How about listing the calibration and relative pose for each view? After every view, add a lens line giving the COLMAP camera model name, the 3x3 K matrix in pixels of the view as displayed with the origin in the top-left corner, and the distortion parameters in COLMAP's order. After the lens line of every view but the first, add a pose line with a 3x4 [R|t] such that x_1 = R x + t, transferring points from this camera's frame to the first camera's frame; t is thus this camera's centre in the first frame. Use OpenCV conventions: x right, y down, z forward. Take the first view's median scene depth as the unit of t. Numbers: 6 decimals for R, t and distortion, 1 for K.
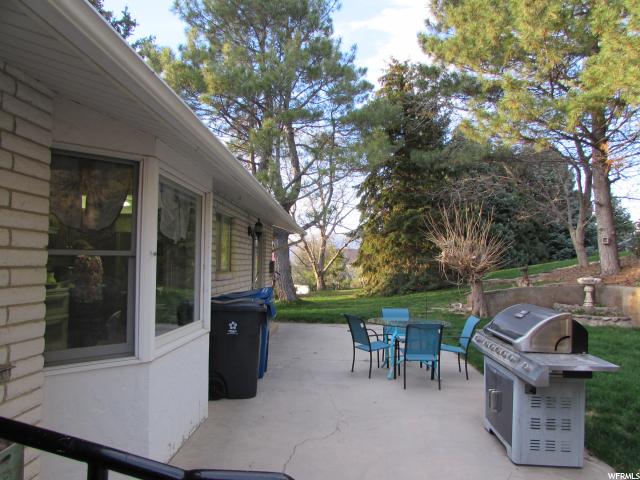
lens RADIAL K [[469.2, 0, 321.9], [0, 469.2, 241.8], [0, 0, 1]] dist [0.004385, 0.000454]
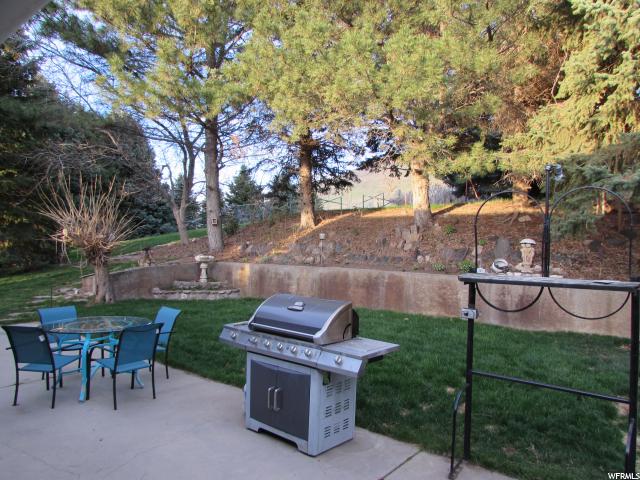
lens RADIAL K [[469.2, 0, 320.7], [0, 469.2, 240.3], [0, 0, 1]] dist [0.004385, 0.000454]
pose [[0.618476, -0.001793, 0.785801, -0.118870], [-0.042731, 0.998441, 0.035909, -0.009087], [-0.784641, -0.055787, 0.617435, 0.124868]]
